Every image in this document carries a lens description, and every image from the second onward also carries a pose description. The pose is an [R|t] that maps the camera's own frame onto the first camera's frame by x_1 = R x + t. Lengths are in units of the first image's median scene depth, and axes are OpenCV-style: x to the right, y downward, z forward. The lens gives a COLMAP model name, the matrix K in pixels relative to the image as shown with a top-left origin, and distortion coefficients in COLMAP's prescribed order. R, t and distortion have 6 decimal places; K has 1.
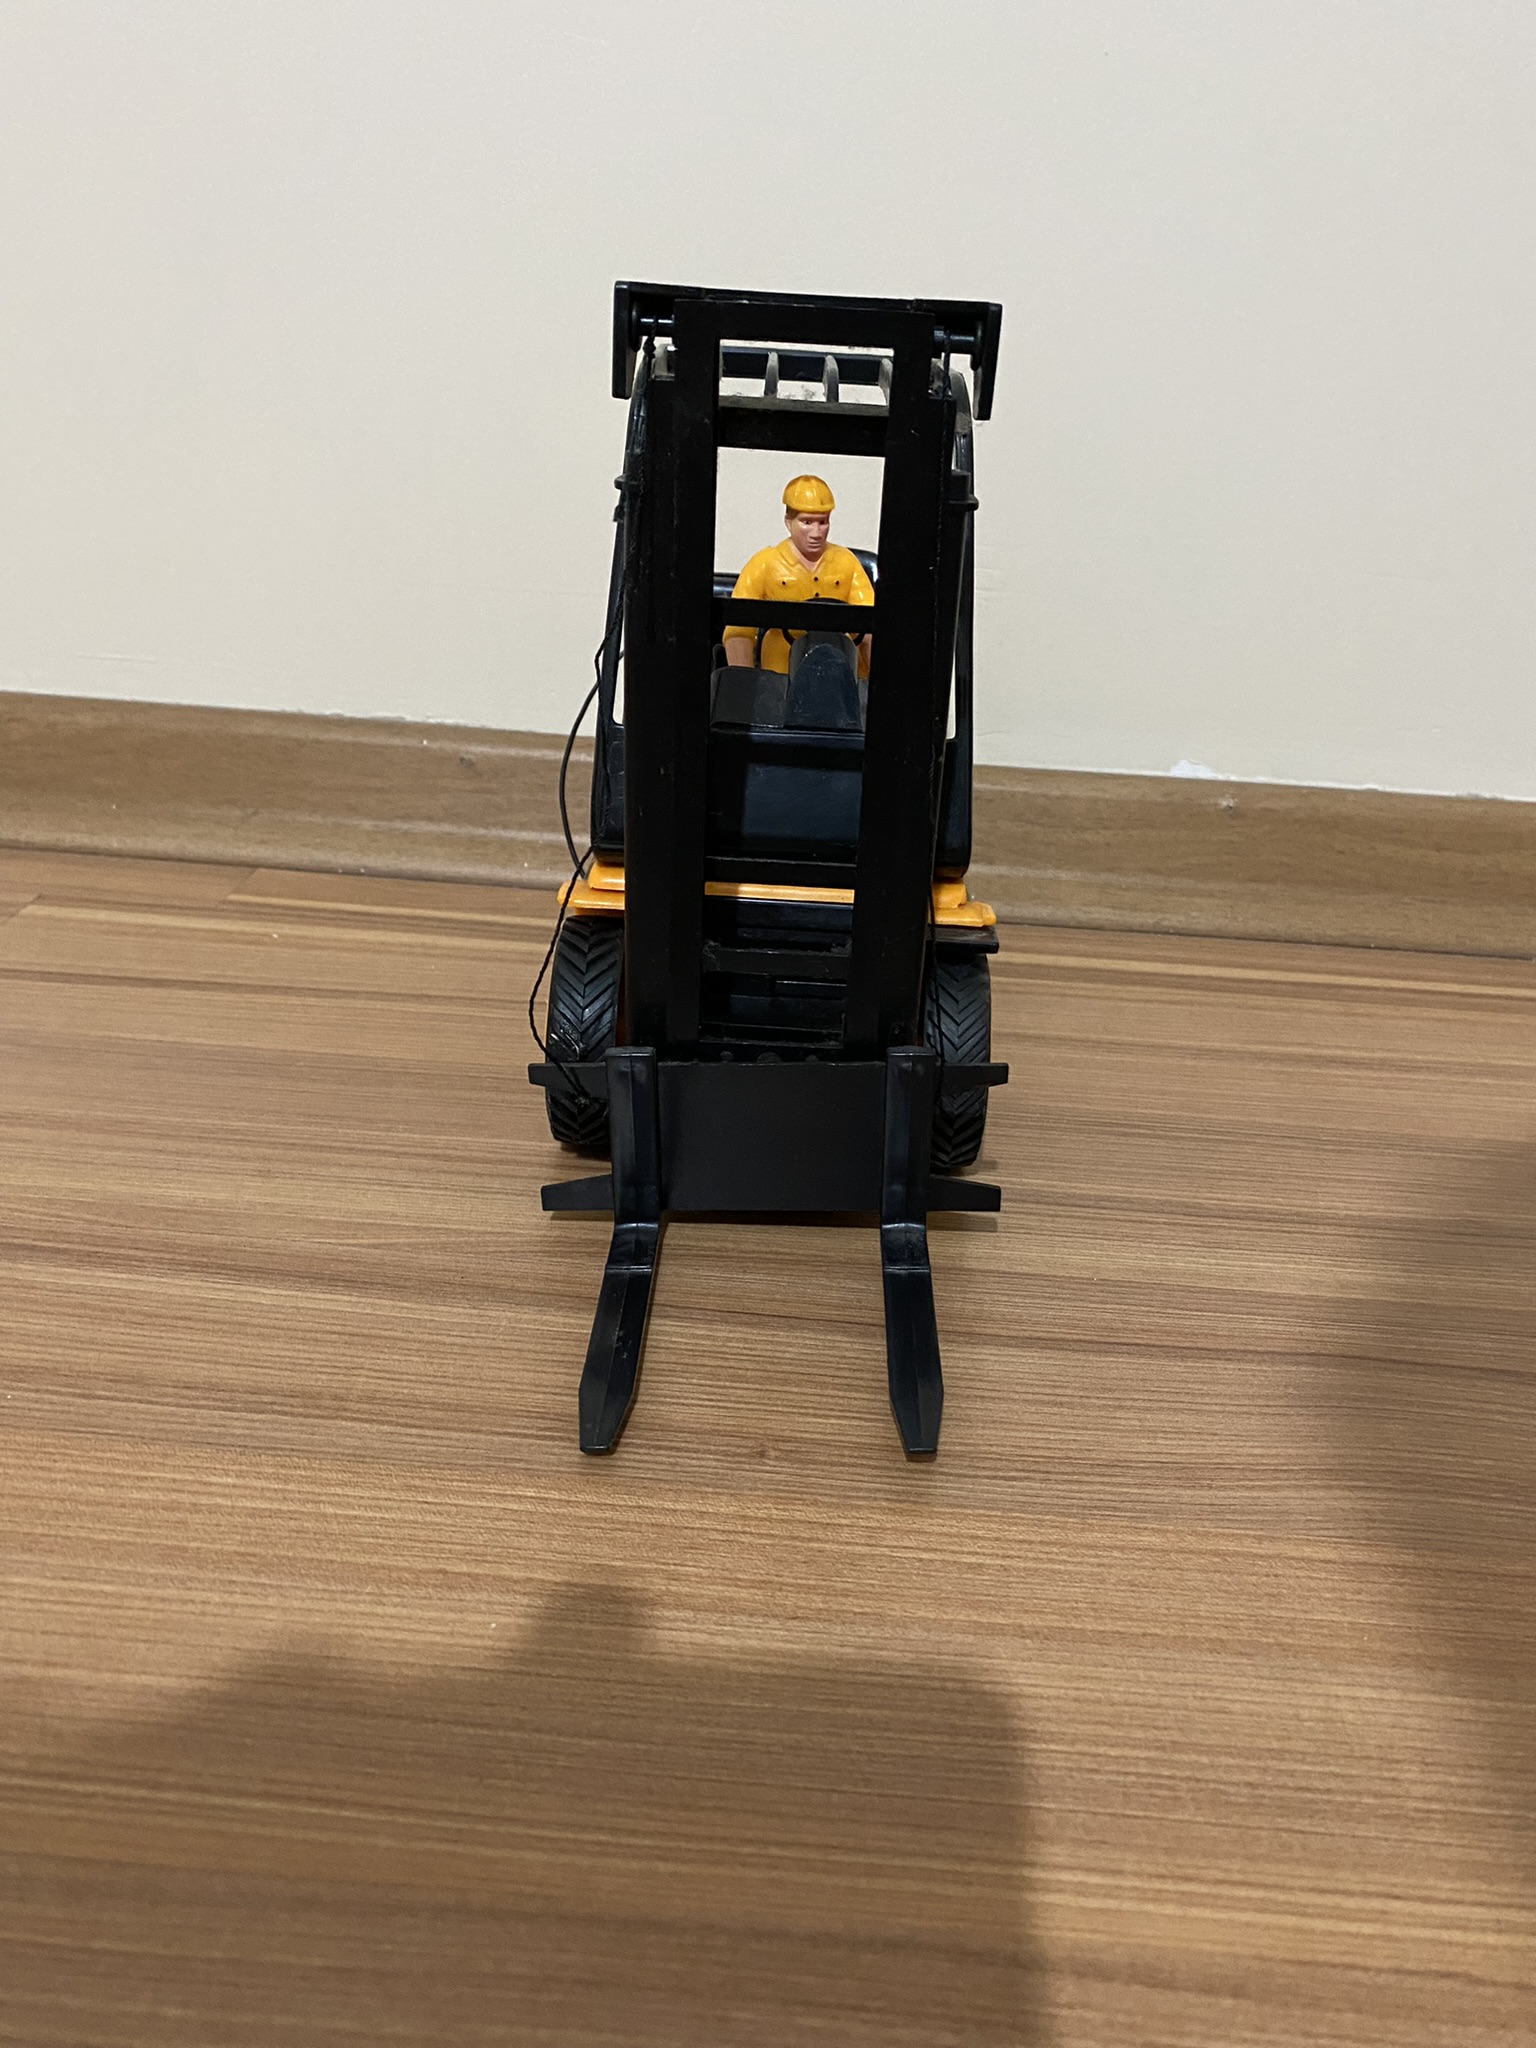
lens RADIAL K [[1599.8, 0, 793.8], [0, 1599.8, 975.8], [0, 0, 1]] dist [-0.011942, 0.010238]
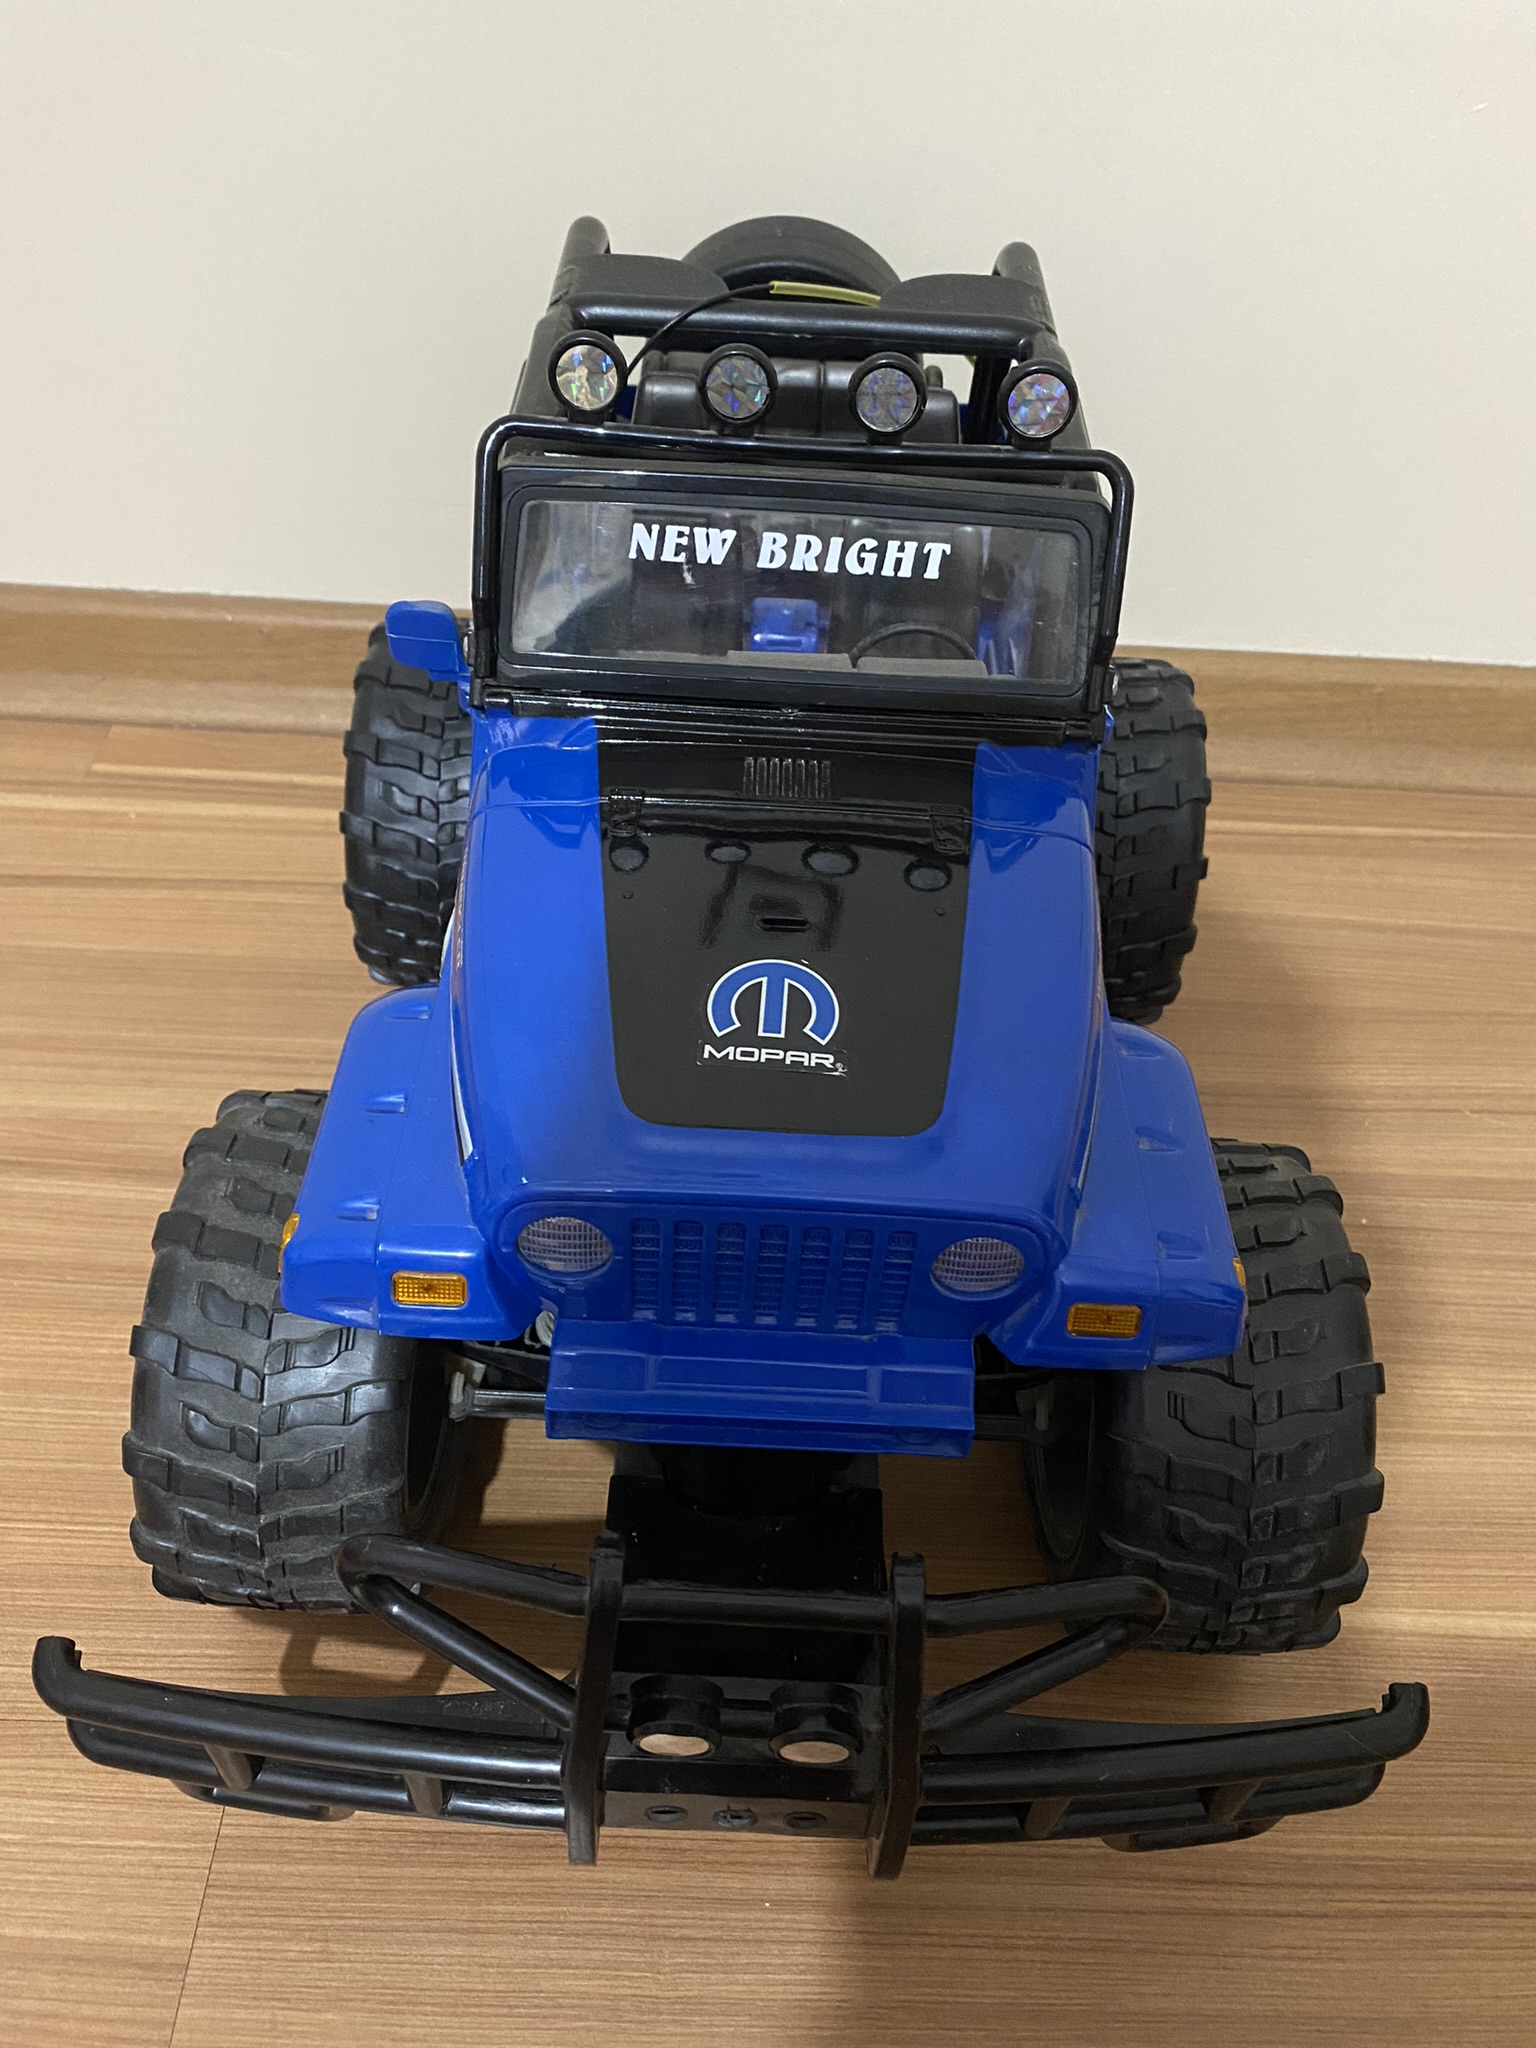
lens RADIAL K [[1599.8, 0, 776.7], [0, 1599.8, 985.8], [0, 0, 1]] dist [-0.011942, 0.010238]
pose [[0.999542, -0.024823, 0.017323, 0.269330], [0.015842, 0.916637, 0.399407, -0.616190], [-0.025794, -0.398950, 0.916610, -0.413578]]
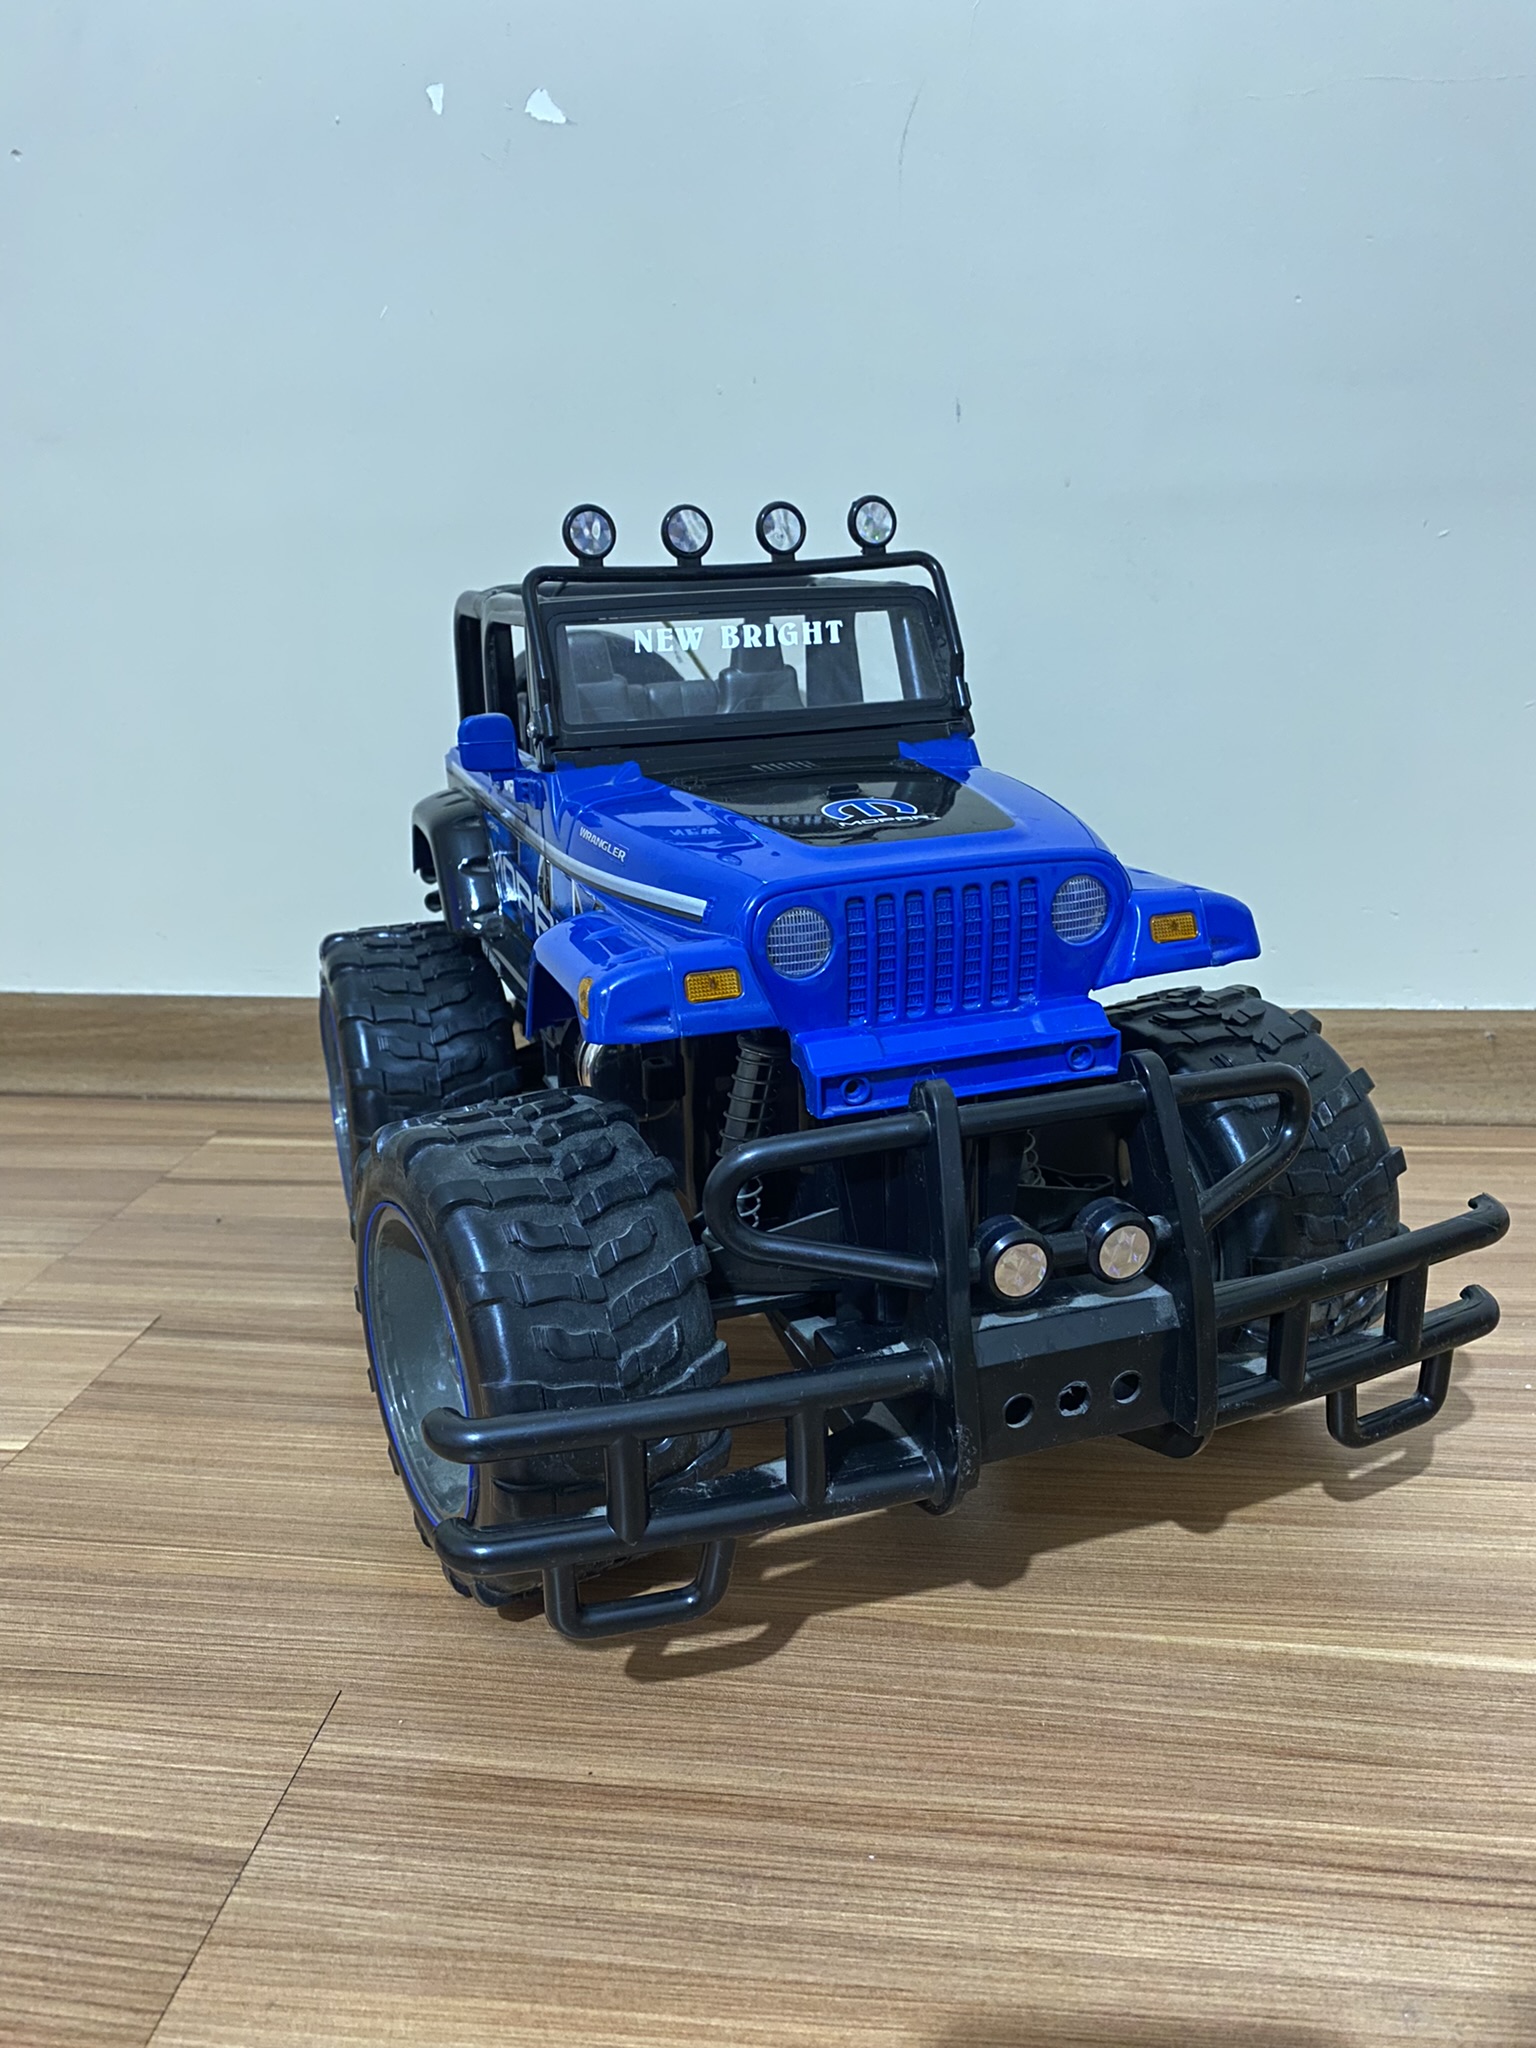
lens RADIAL K [[1599.8, 0, 772.8], [0, 1599.8, 988.4], [0, 0, 1]] dist [-0.011942, 0.010238]
pose [[0.992042, -0.061584, -0.109818, 0.351552], [0.048490, 0.991811, -0.118154, 0.032334], [0.116195, 0.111889, 0.986904, -0.709942]]
